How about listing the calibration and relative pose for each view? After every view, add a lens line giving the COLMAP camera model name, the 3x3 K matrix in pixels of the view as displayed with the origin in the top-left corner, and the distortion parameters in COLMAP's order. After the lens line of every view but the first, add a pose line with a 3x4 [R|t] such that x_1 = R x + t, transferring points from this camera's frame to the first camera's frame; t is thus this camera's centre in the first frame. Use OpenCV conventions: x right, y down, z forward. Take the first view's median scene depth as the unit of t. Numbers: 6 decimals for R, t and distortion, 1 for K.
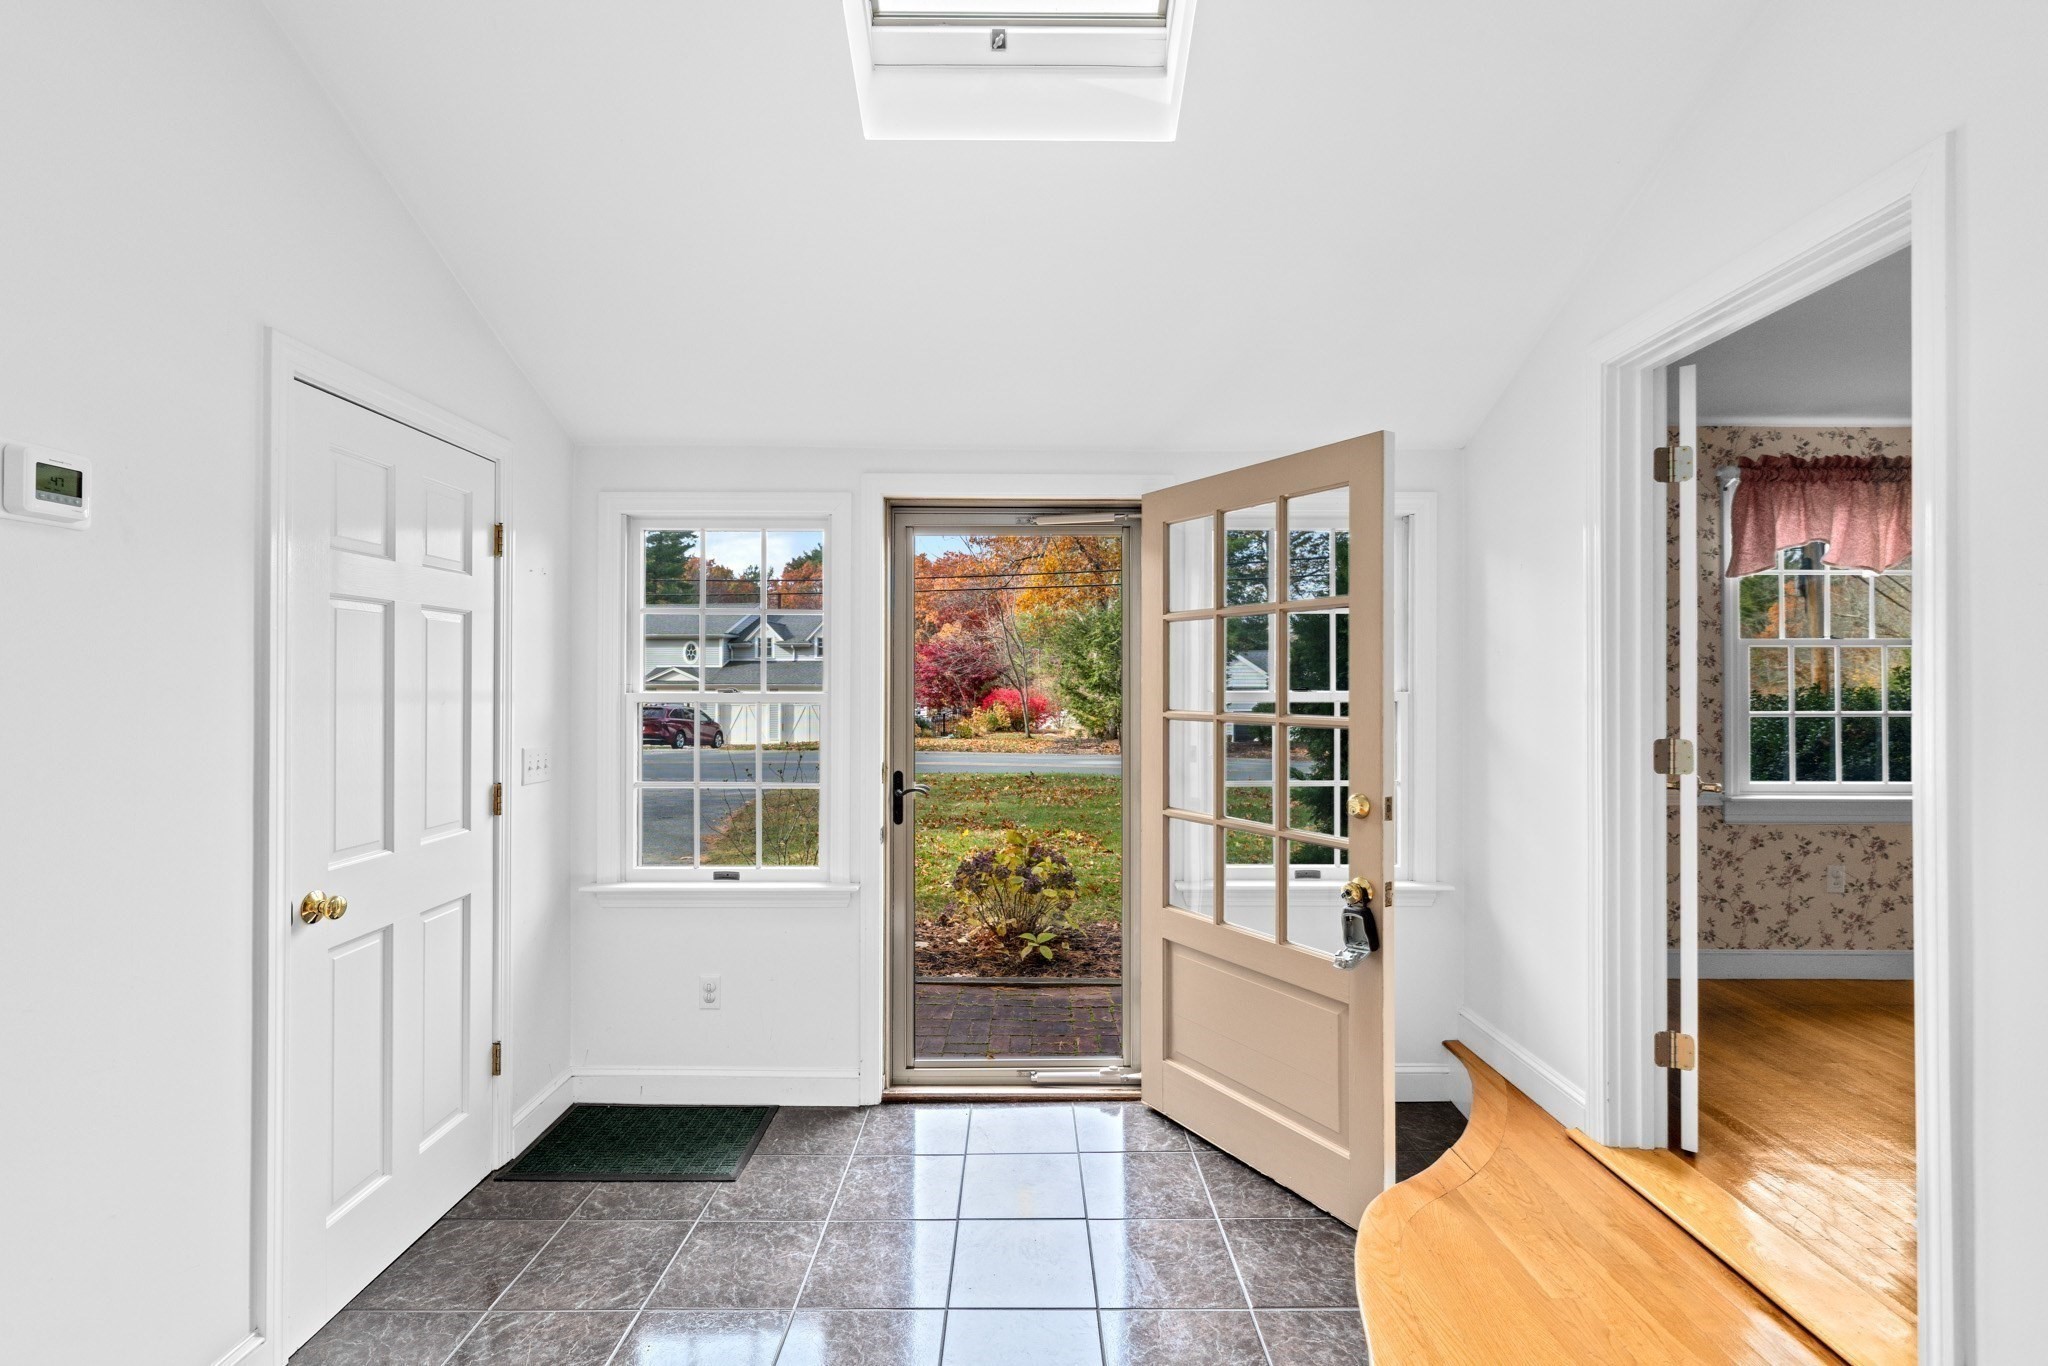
lens RADIAL K [[871.4, 0, 1027.1], [0, 871.4, 680.5], [0, 0, 1]] dist [-0.003624, -0.000172]
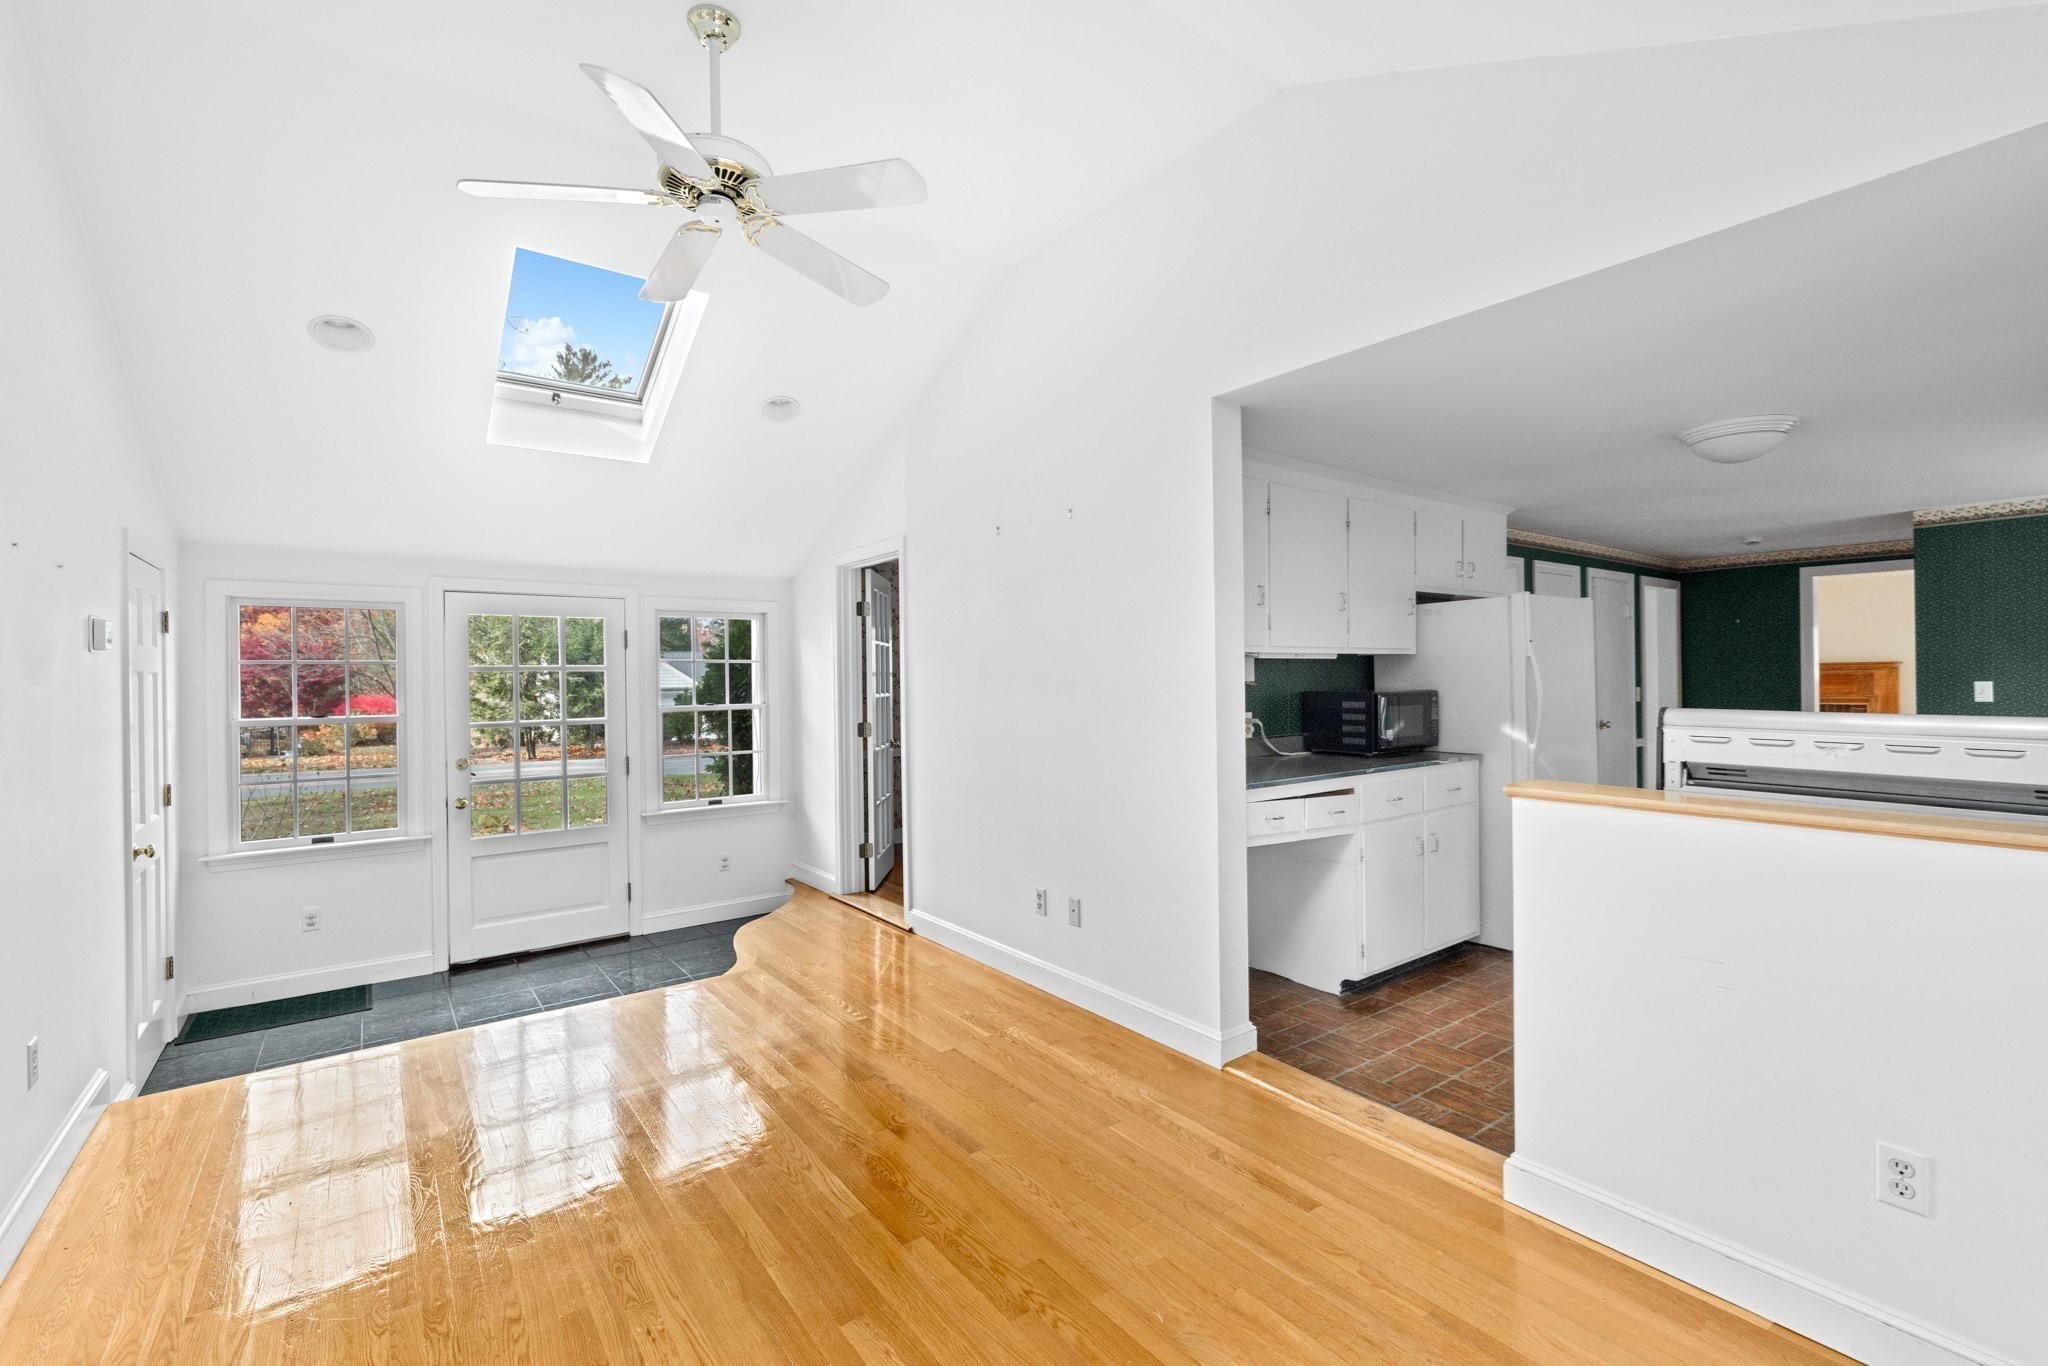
lens RADIAL K [[882.4, 0, 1020.7], [0, 882.4, 674.9], [0, 0, 1]] dist [-0.002378, -0.000118]
pose [[0.805014, -0.009971, 0.593172, -0.305596], [0.011658, 0.999932, 0.000986, -0.052734], [-0.593141, 0.006121, 0.805075, -1.039167]]
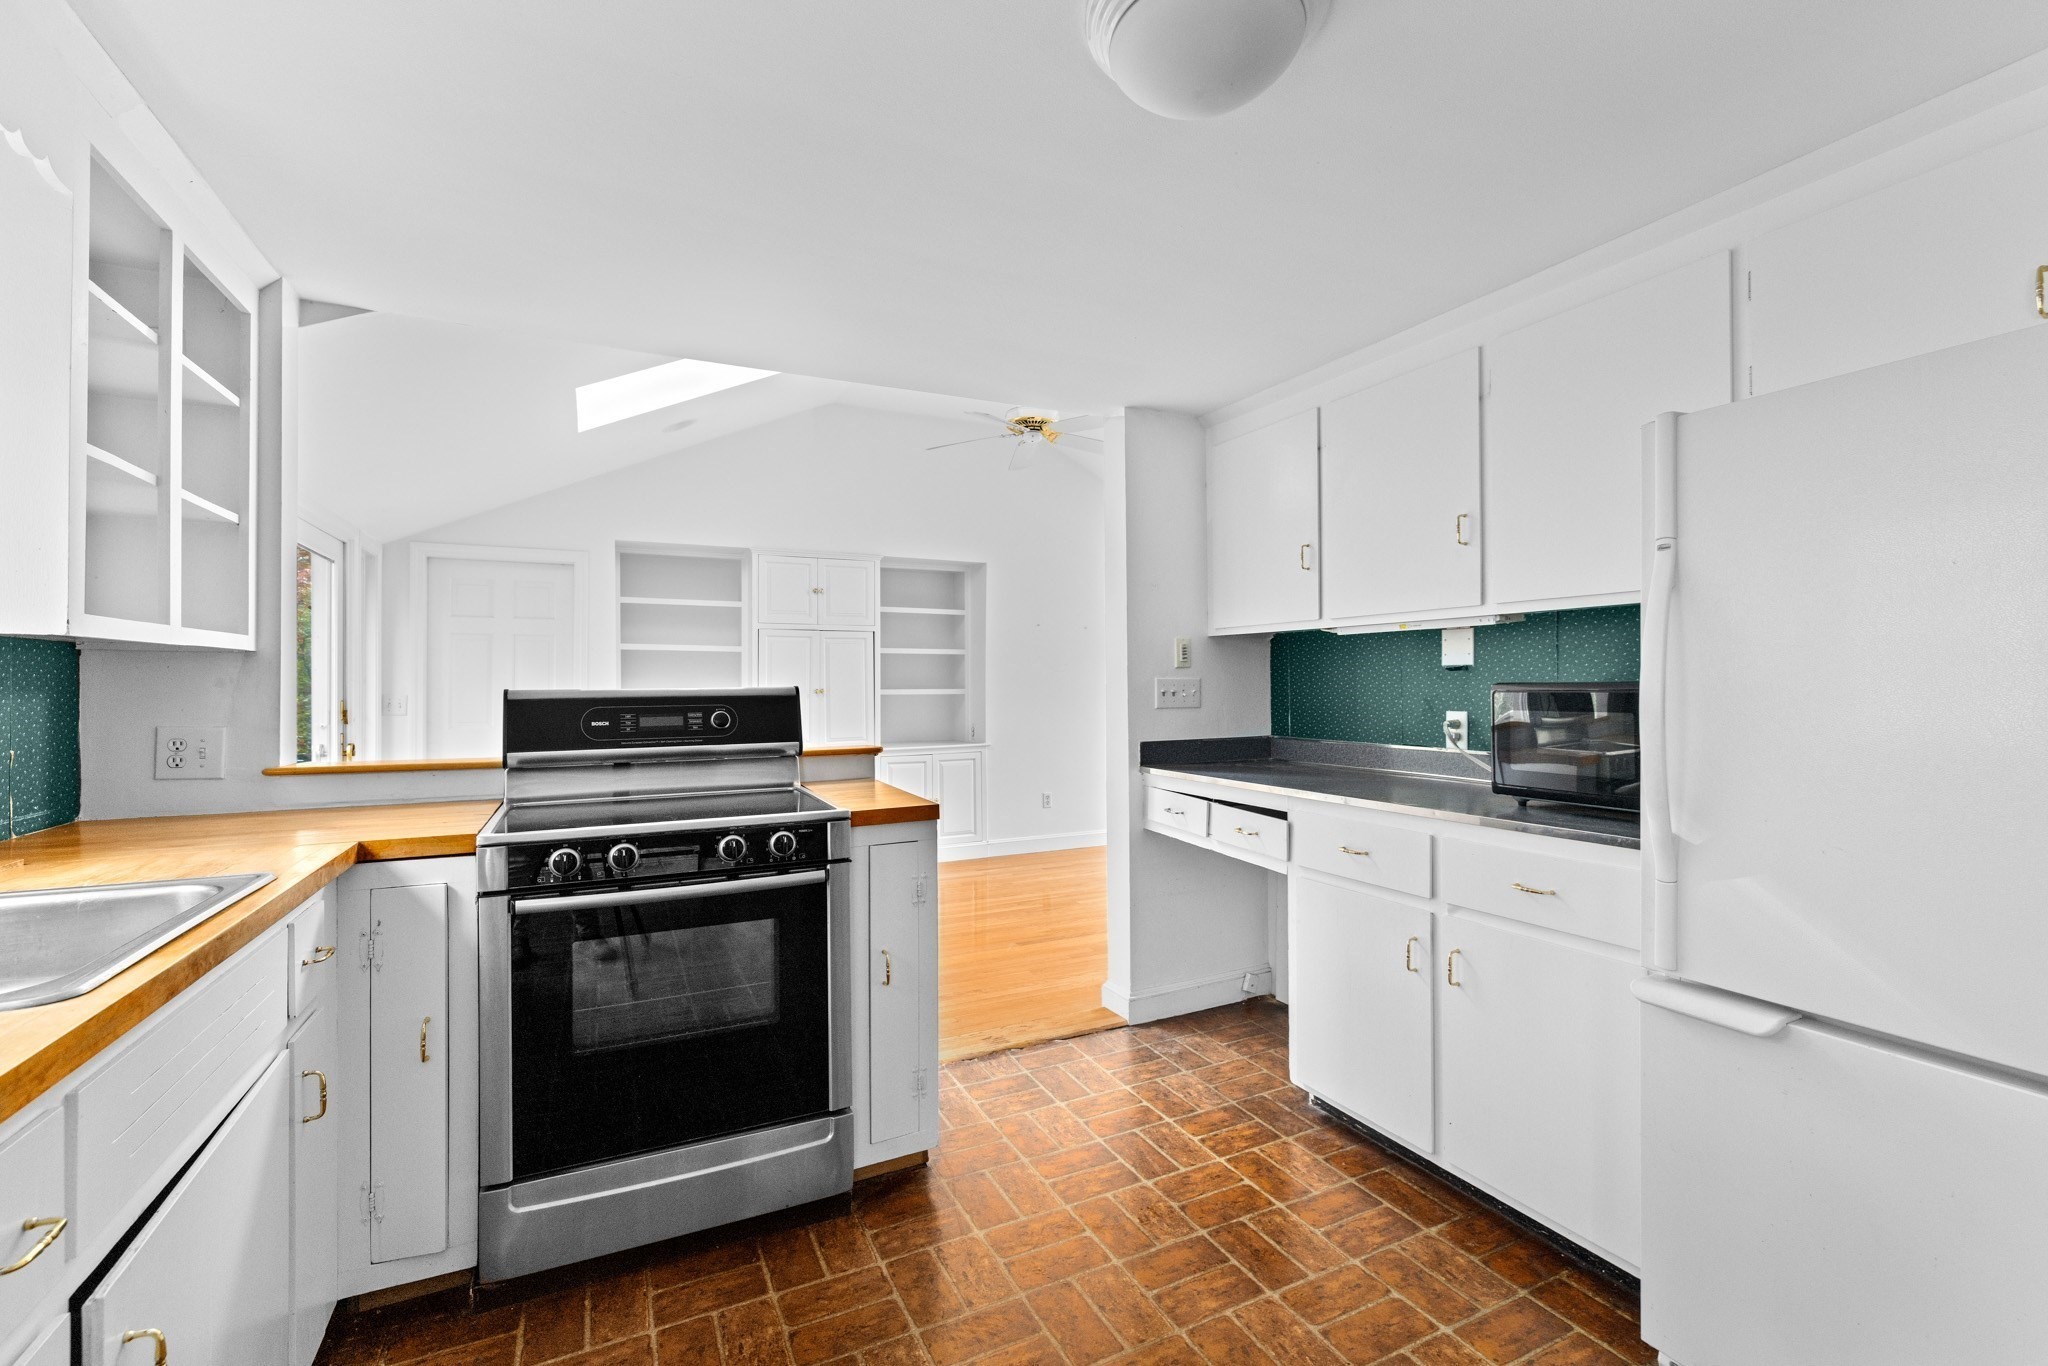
lens RADIAL K [[879.5, 0, 1025.1], [0, 879.5, 677.3], [0, 0, 1]] dist [-0.005300, 0.000077]
pose [[0.437369, -0.011160, -0.899213, 1.684532], [0.006246, 0.999937, -0.009371, -0.013682], [0.899261, -0.001518, 0.437411, -0.936491]]
